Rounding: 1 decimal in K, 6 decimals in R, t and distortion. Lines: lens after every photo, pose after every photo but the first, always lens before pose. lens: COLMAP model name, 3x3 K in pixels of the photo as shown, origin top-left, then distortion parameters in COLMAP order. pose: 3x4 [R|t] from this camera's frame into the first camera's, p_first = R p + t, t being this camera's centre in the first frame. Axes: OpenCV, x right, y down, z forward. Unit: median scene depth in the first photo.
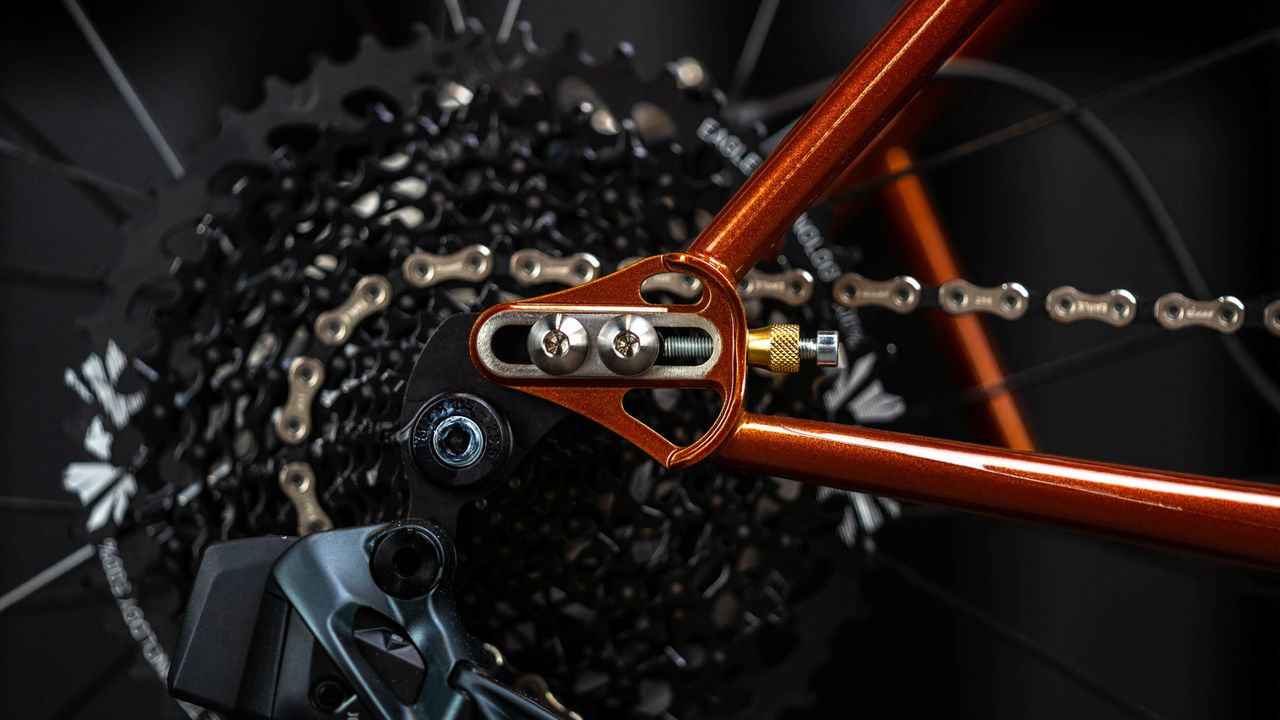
lens RADIAL K [[4973.0, 0, 640.4], [0, 4973.0, 361.1], [0, 0, 1]] dist [0.224990, 0.000000]
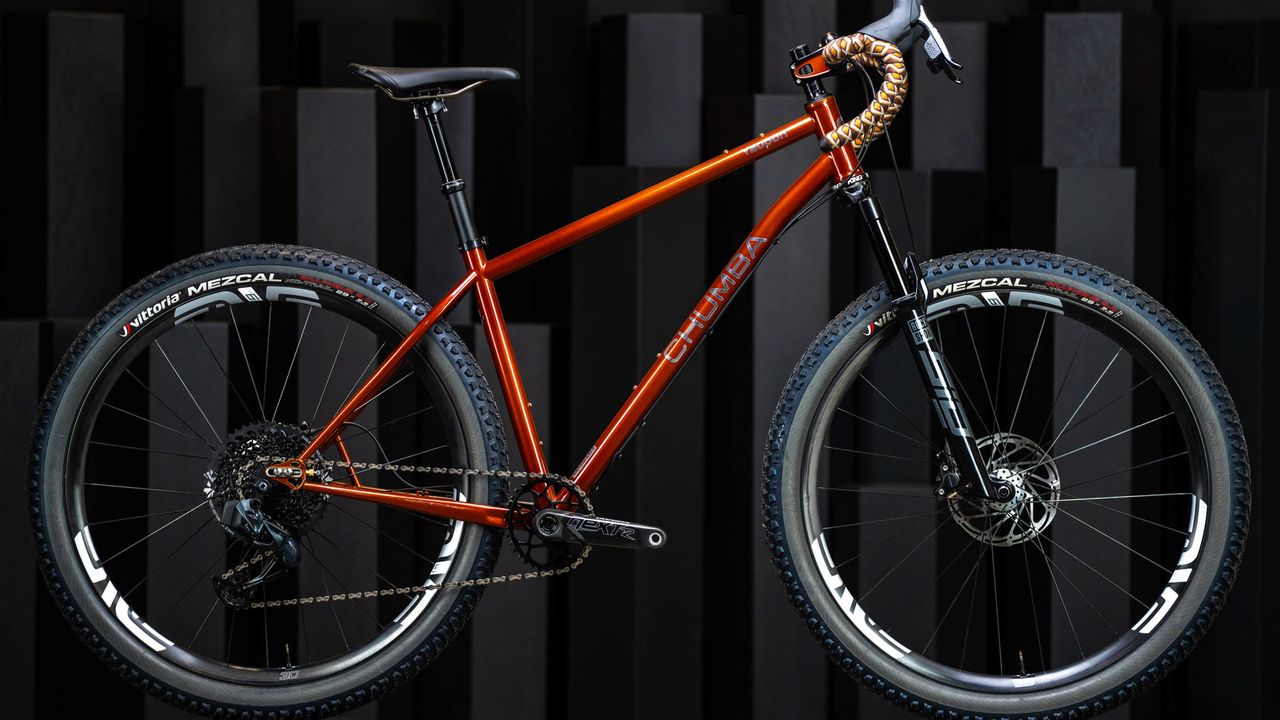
lens RADIAL K [[6124.0, 0, 647.0], [0, 6124.0, 366.2], [0, 0, 1]] dist [1.564209, 0.000000]
pose [[0.999873, 0.003502, -0.015540, 0.596955], [-0.002757, 0.998858, 0.047688, -0.532153], [0.015690, -0.047639, 0.998741, -7.144037]]
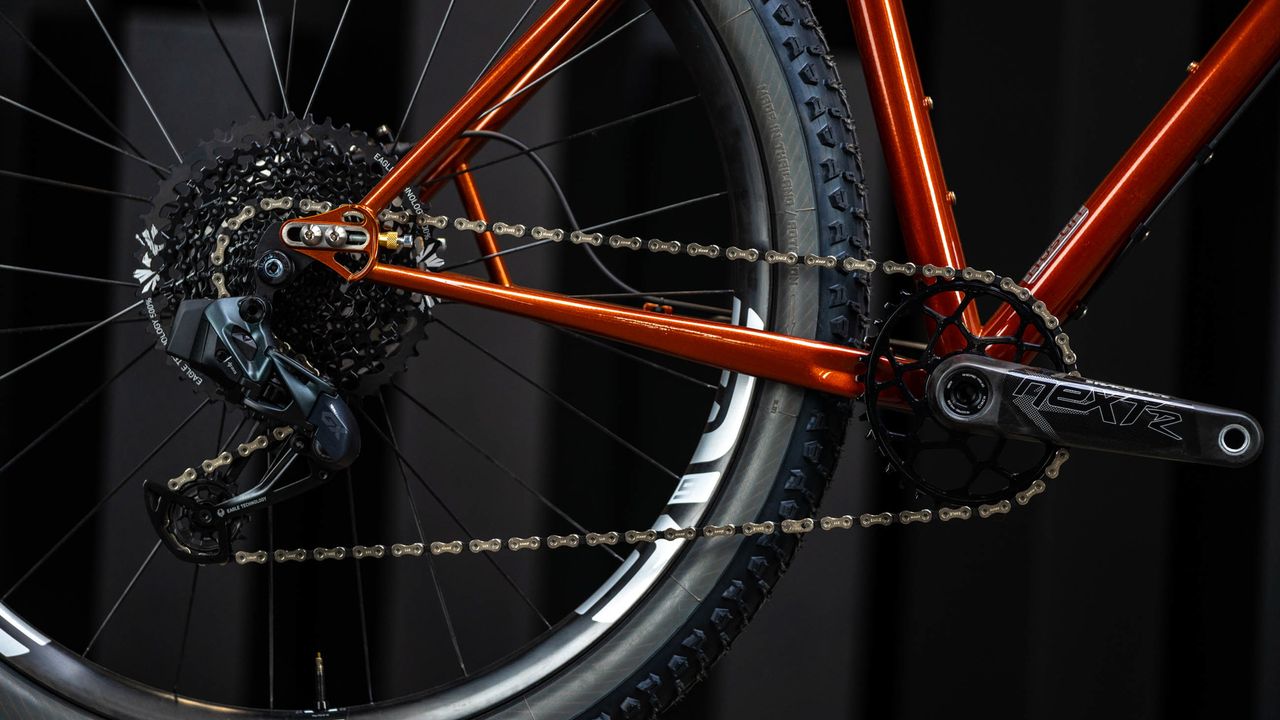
lens RADIAL K [[5628.8, 0, 641.1], [0, 5628.8, 357.1], [0, 0, 1]] dist [0.846914, 0.000000]
pose [[0.997894, 0.047063, -0.044646, 0.301605], [-0.045297, 0.998182, 0.039768, -0.066905], [0.046436, -0.037662, 0.998211, -2.078194]]
